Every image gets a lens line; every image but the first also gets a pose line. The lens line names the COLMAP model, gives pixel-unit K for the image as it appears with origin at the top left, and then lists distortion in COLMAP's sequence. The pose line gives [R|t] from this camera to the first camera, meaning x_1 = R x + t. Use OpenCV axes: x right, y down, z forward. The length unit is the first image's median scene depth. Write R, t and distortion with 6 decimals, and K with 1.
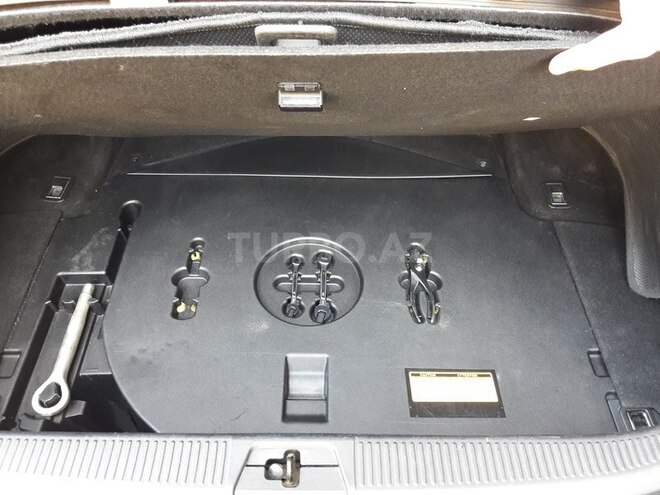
lens RADIAL K [[541.9, 0, 330.0], [0, 541.9, 247.5], [0, 0, 1]] dist [-0.024769, 0.002714]
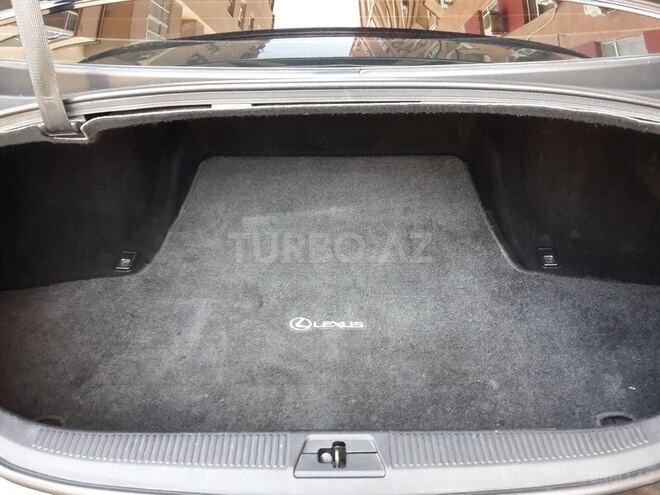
lens RADIAL K [[541.9, 0, 330.0], [0, 541.9, 247.5], [0, 0, 1]] dist [-0.024769, 0.002714]
pose [[0.999599, -0.021933, -0.017931, -0.058569], [0.018127, 0.981597, -0.190104, 0.173785], [0.021771, 0.189703, 0.981600, -0.305179]]
